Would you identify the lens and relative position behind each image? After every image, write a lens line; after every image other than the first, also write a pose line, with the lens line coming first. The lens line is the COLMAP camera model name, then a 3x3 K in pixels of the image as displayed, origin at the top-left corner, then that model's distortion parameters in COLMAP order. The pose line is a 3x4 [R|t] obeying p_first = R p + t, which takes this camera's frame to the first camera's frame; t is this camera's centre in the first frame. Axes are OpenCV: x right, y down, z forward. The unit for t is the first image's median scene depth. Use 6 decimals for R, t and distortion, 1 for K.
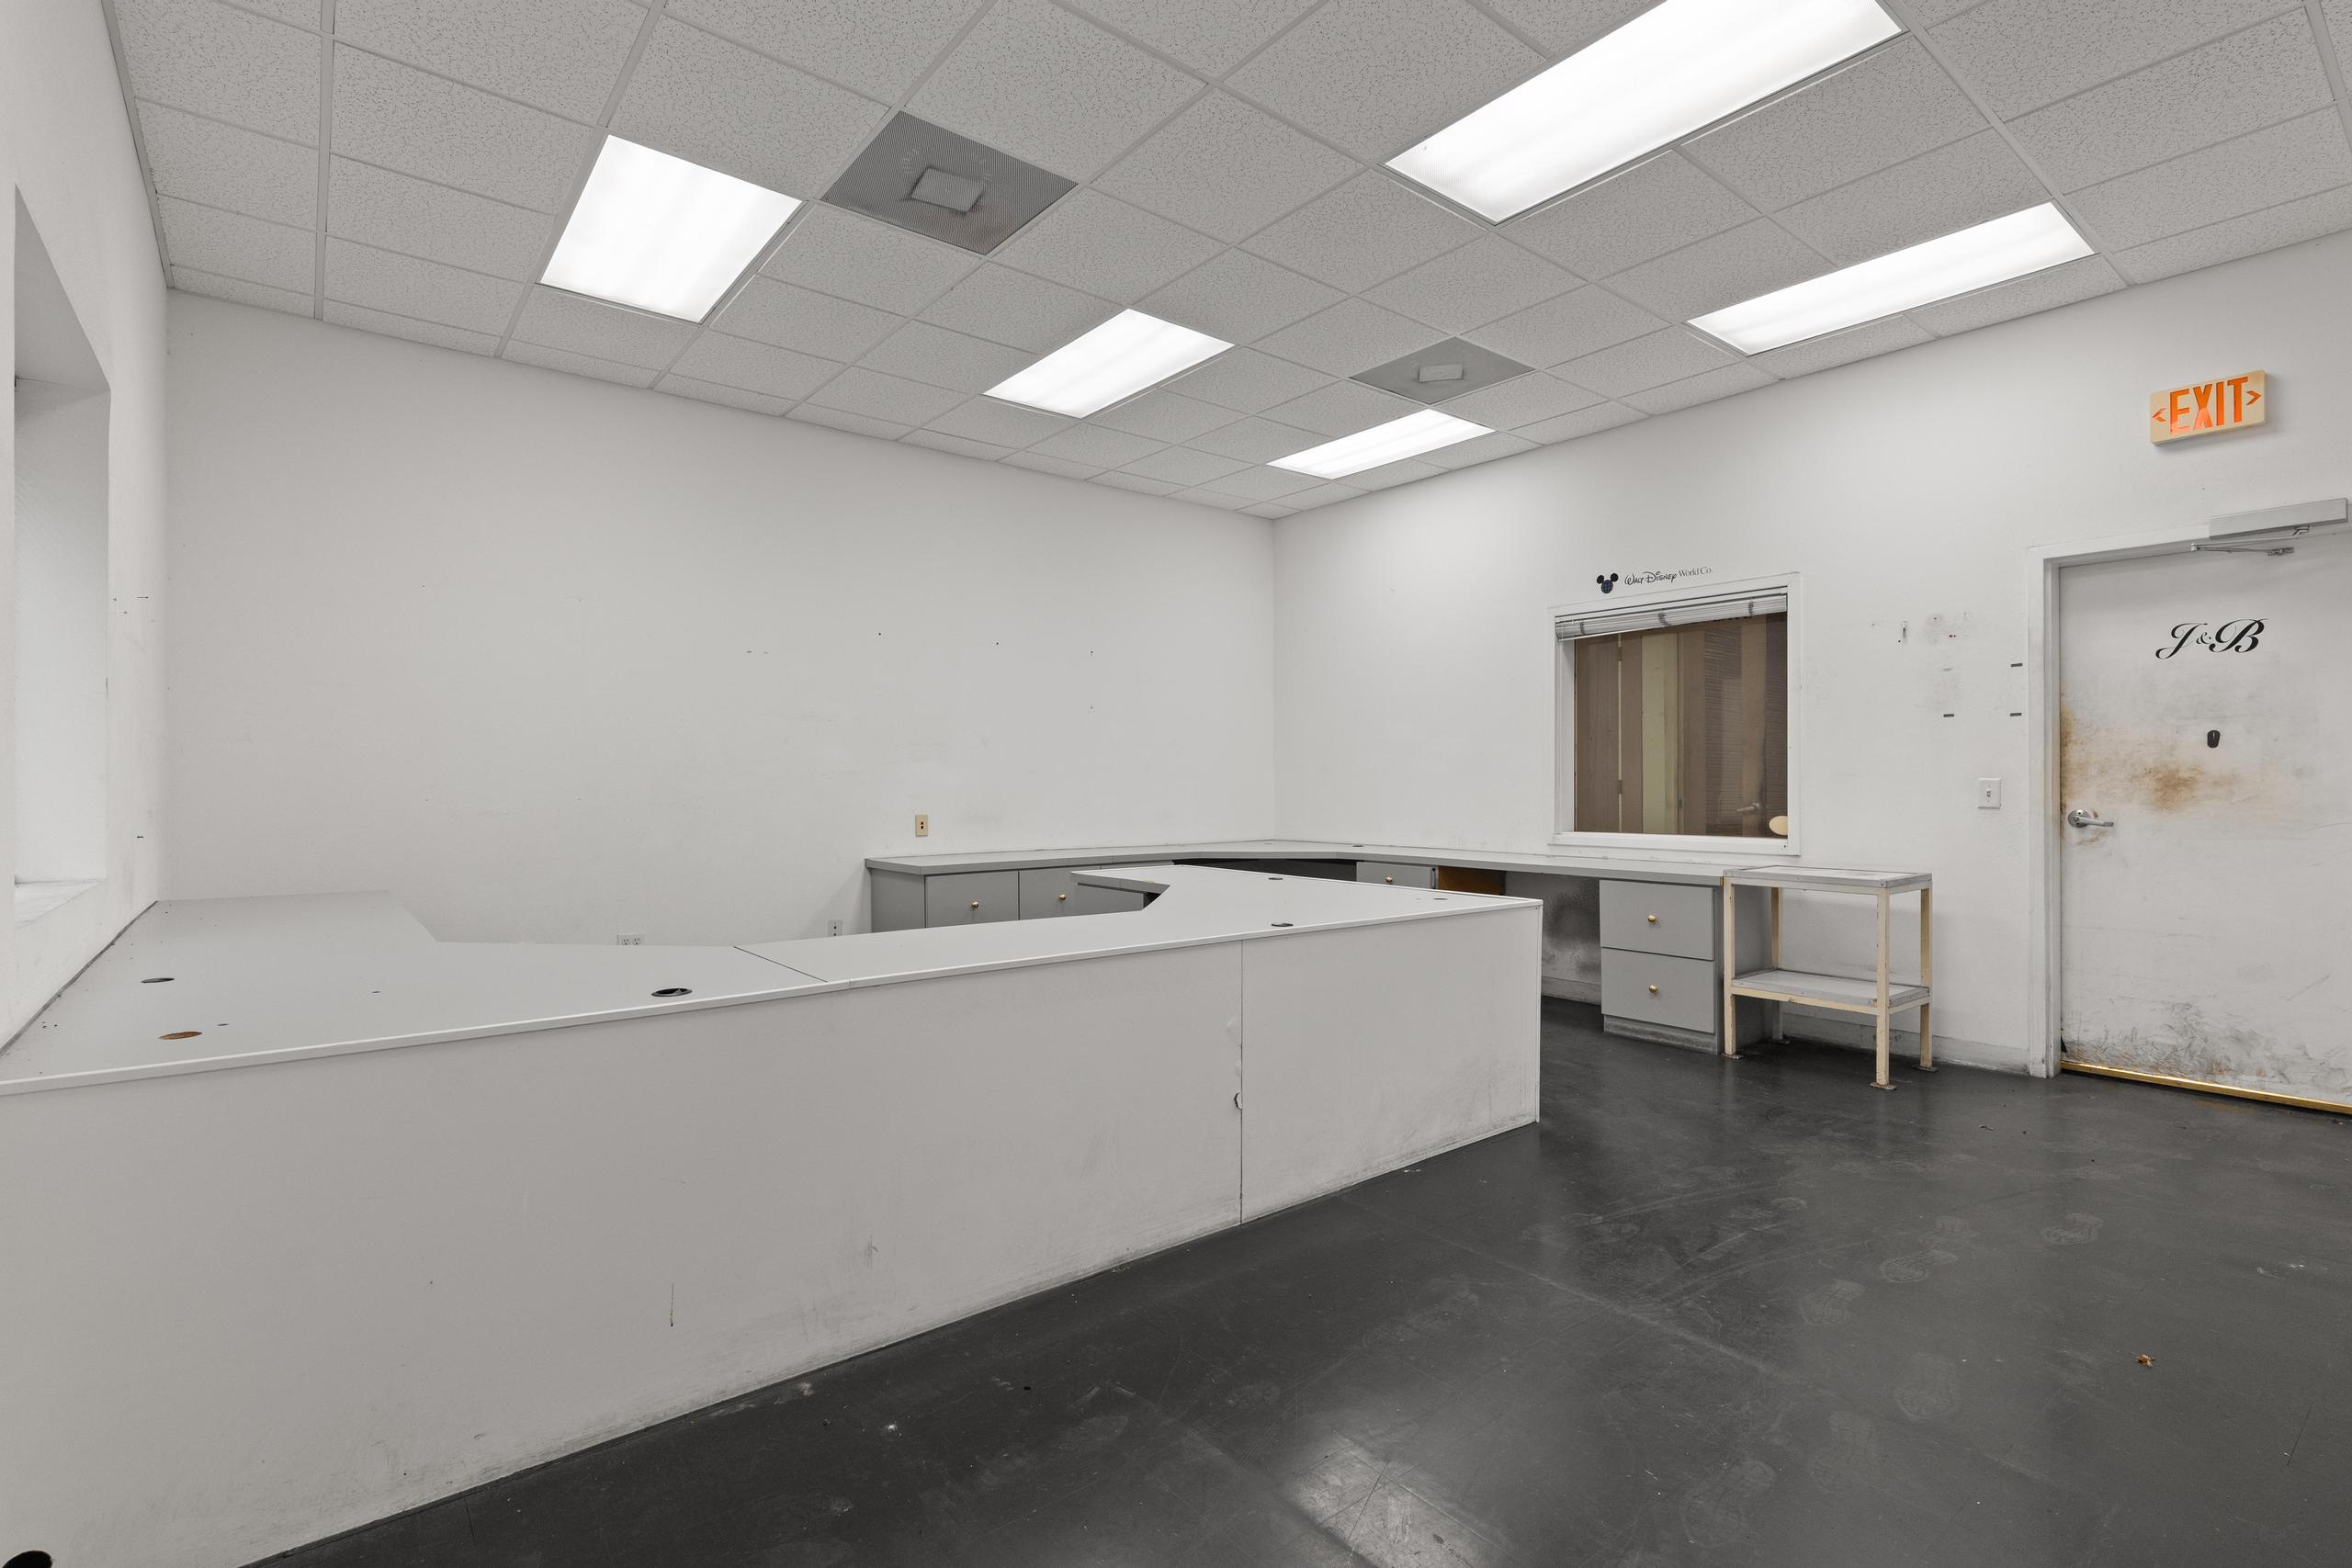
lens RADIAL K [[1085.2, 0, 1136.2], [0, 1085.2, 777.2], [0, 0, 1]] dist [0.002712, -0.001299]
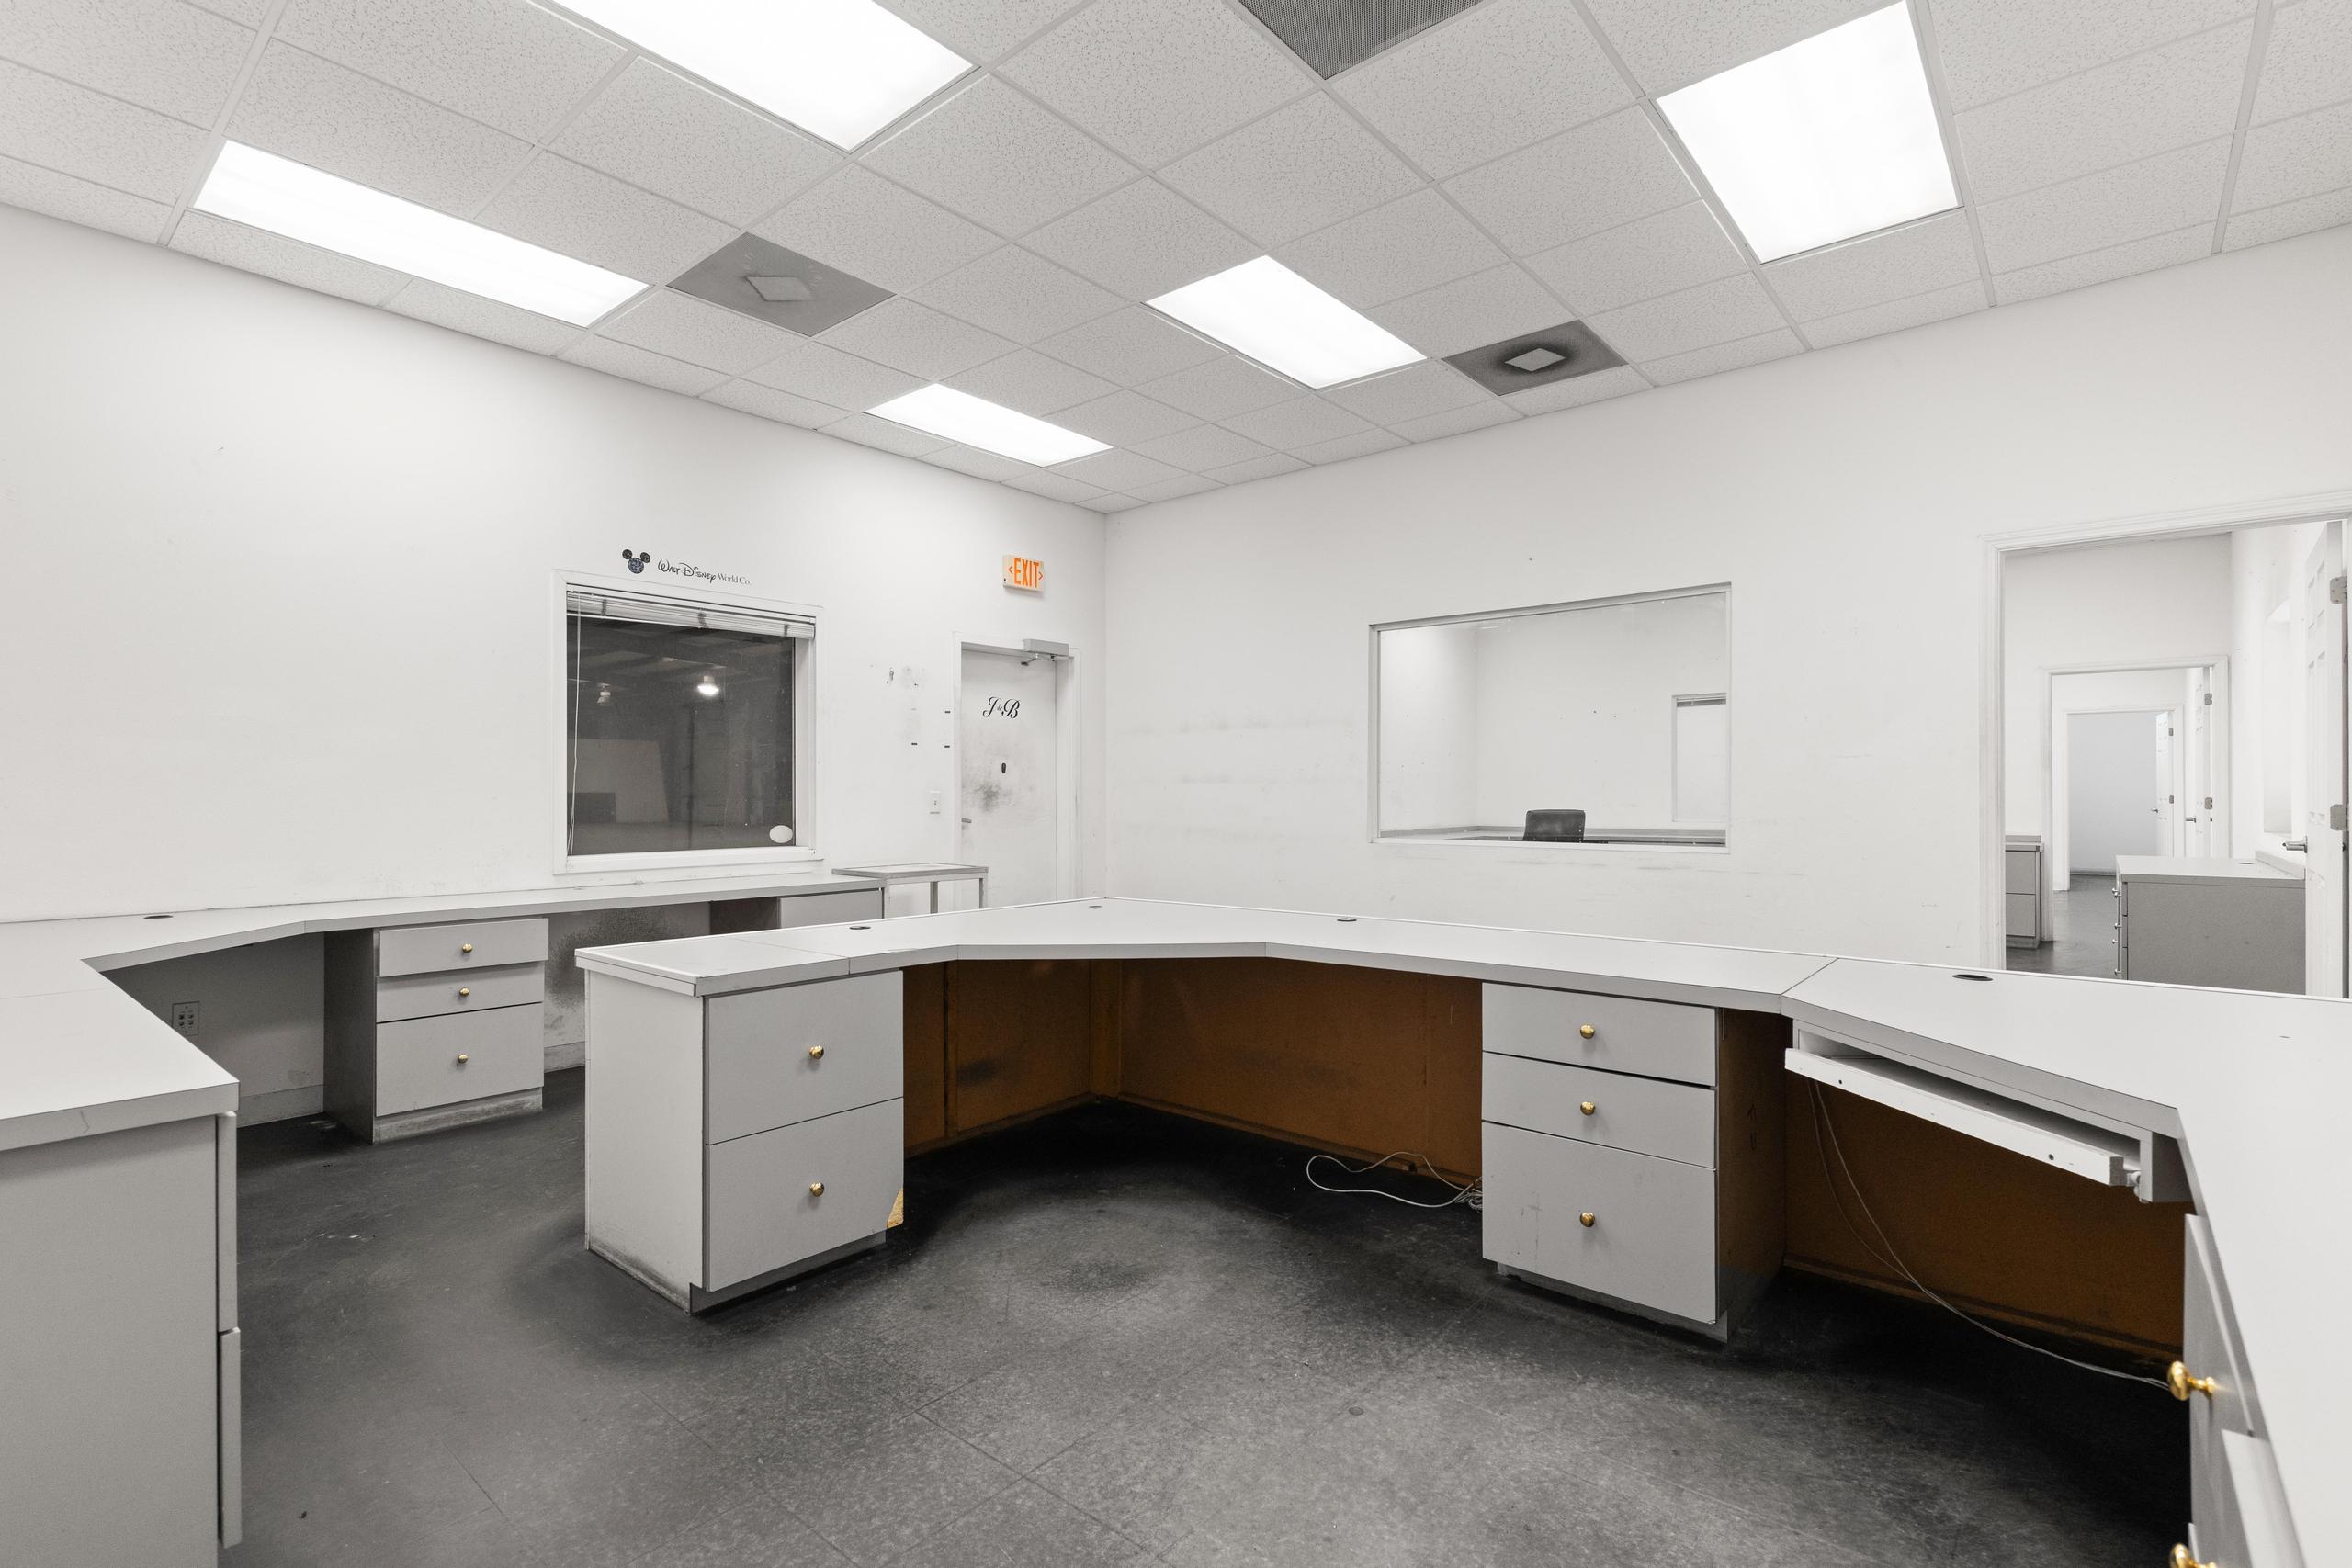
lens RADIAL K [[1085.2, 0, 1203.6], [0, 1085.2, 793.6], [0, 0, 1]] dist [0.002712, -0.001299]
pose [[-0.208913, -0.001835, 0.977933, -0.531989], [-0.007289, 0.999973, 0.000319, 0.000717], [-0.977907, -0.007061, -0.208921, 0.792713]]
